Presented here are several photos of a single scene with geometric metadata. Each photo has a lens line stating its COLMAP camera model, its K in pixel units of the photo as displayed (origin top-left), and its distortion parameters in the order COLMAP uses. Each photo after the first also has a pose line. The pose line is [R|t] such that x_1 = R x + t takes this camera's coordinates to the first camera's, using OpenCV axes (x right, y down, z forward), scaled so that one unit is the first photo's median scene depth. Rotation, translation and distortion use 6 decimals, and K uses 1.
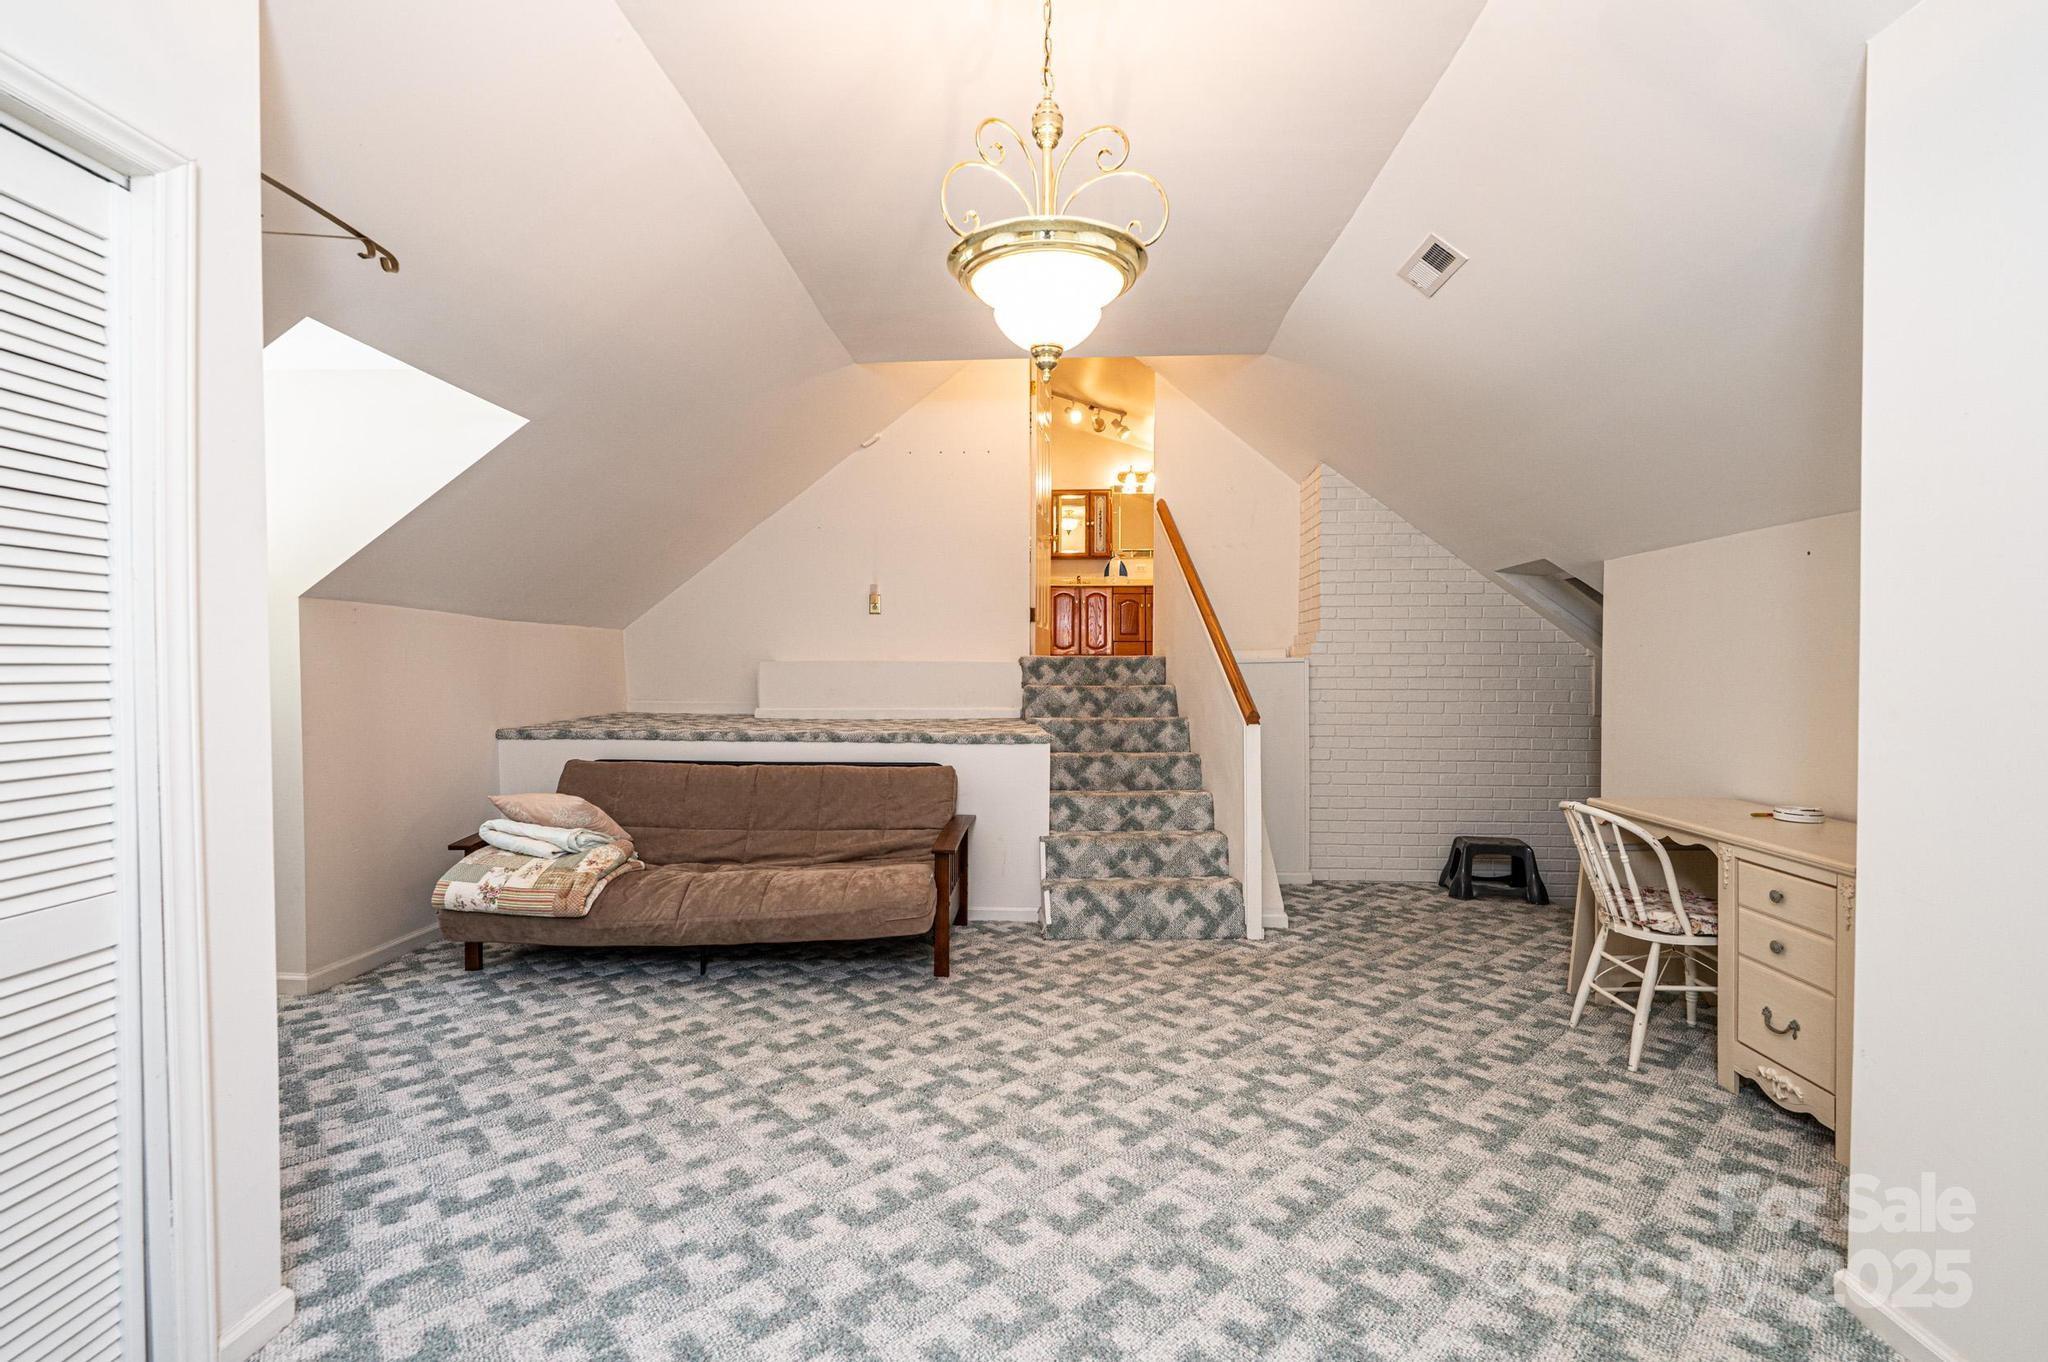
lens RADIAL K [[902.5, 0, 1022.2], [0, 902.5, 678.4], [0, 0, 1]] dist [0.000269, -0.000006]
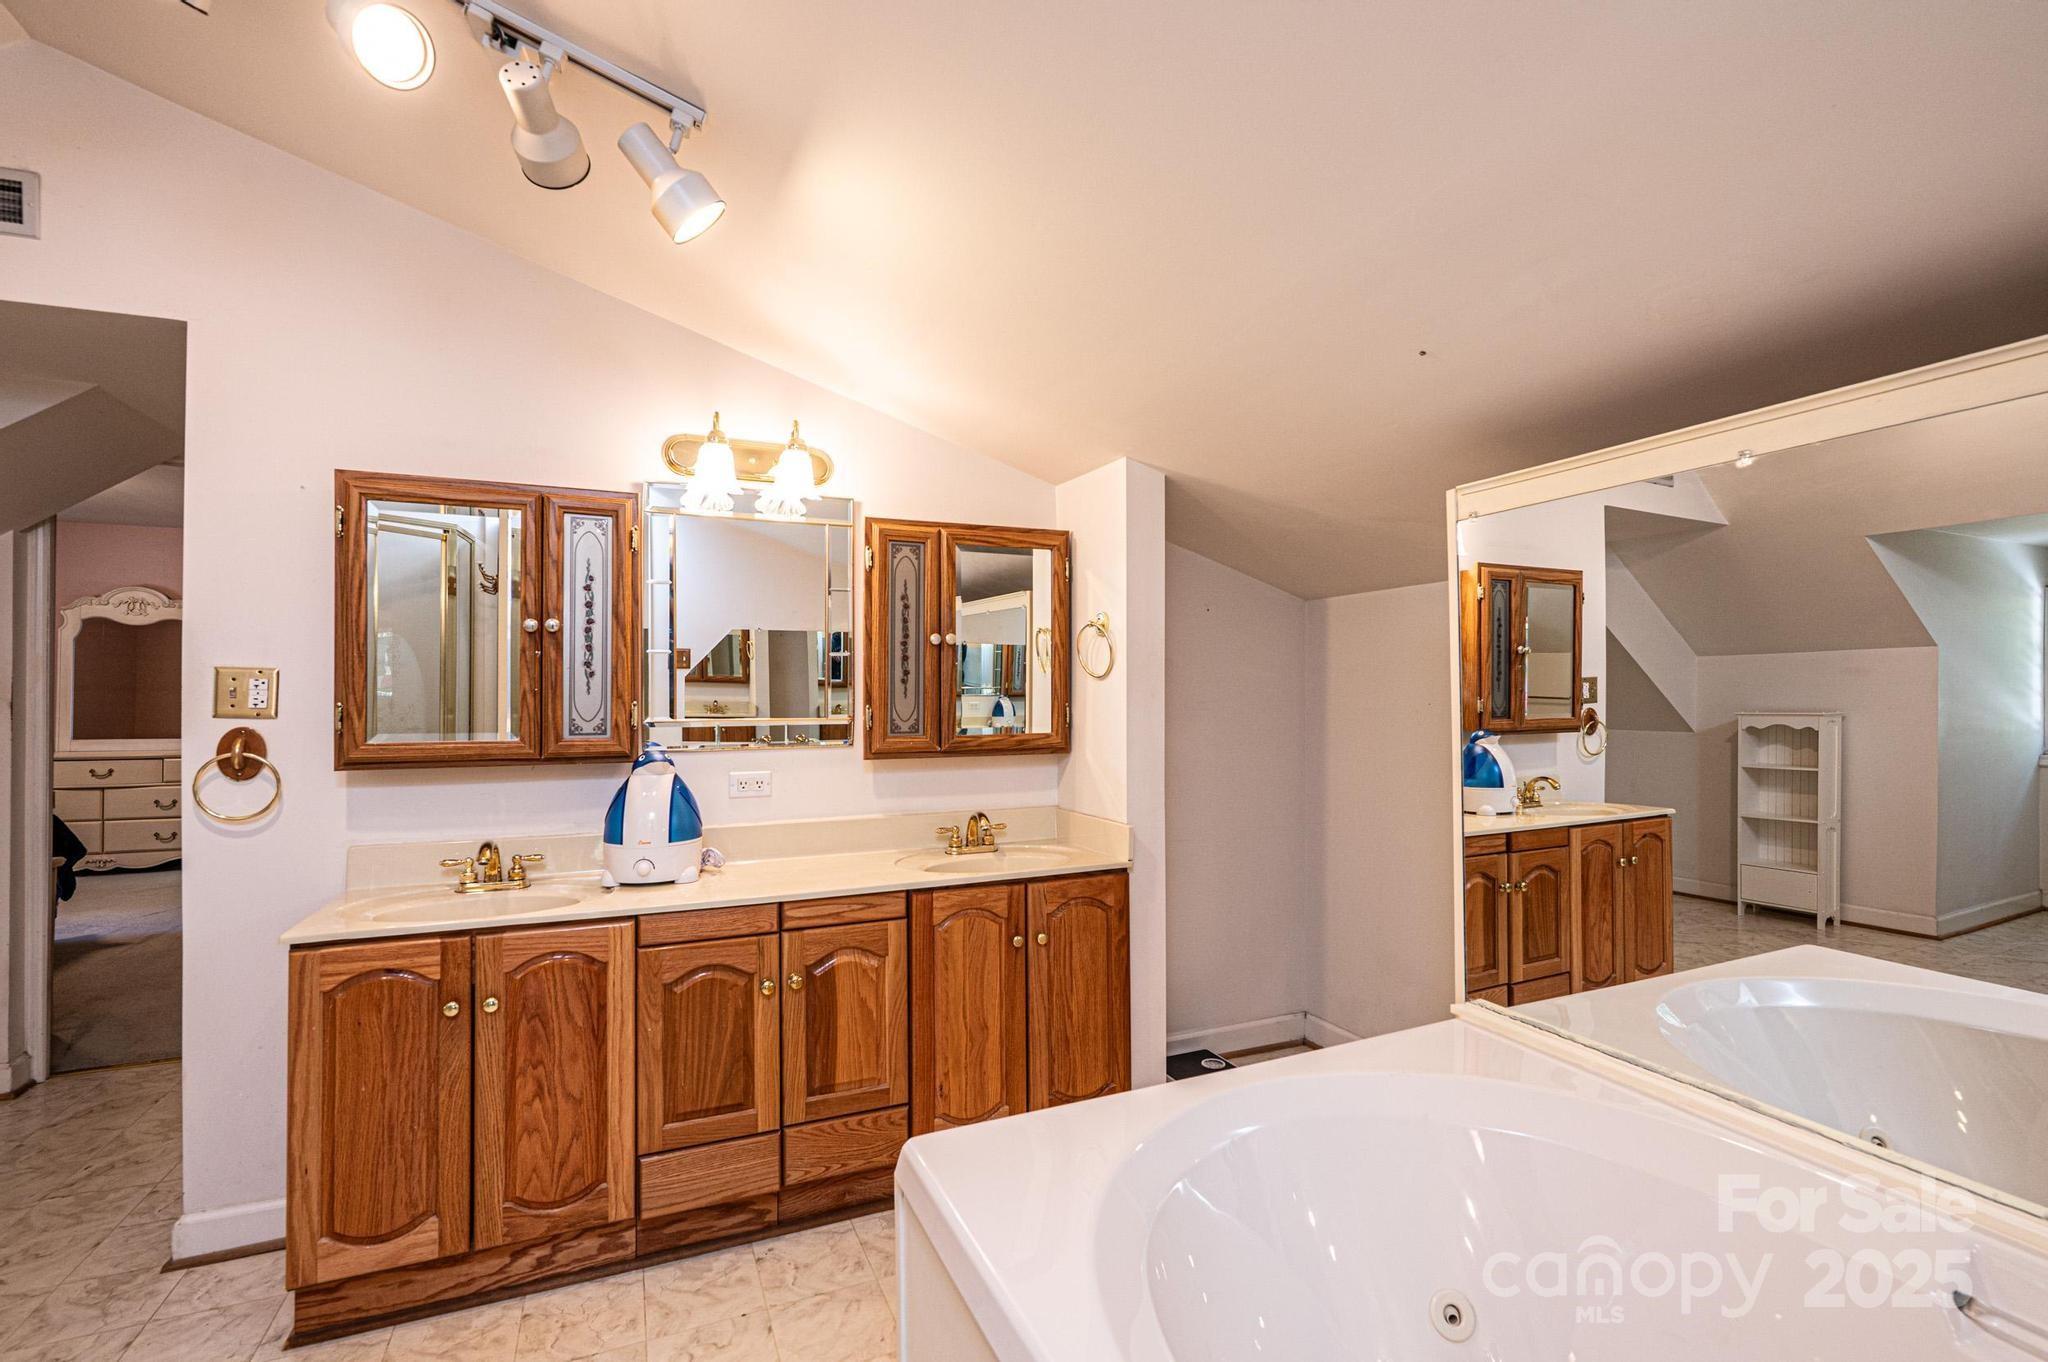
lens RADIAL K [[902.5, 0, 1021.7], [0, 902.5, 685.5], [0, 0, 1]] dist [0.000269, -0.000006]
pose [[0.893731, 0.001604, 0.448600, 0.081543], [0.005747, 0.999871, -0.015025, -0.150487], [-0.448566, 0.016006, 0.893606, 0.720776]]
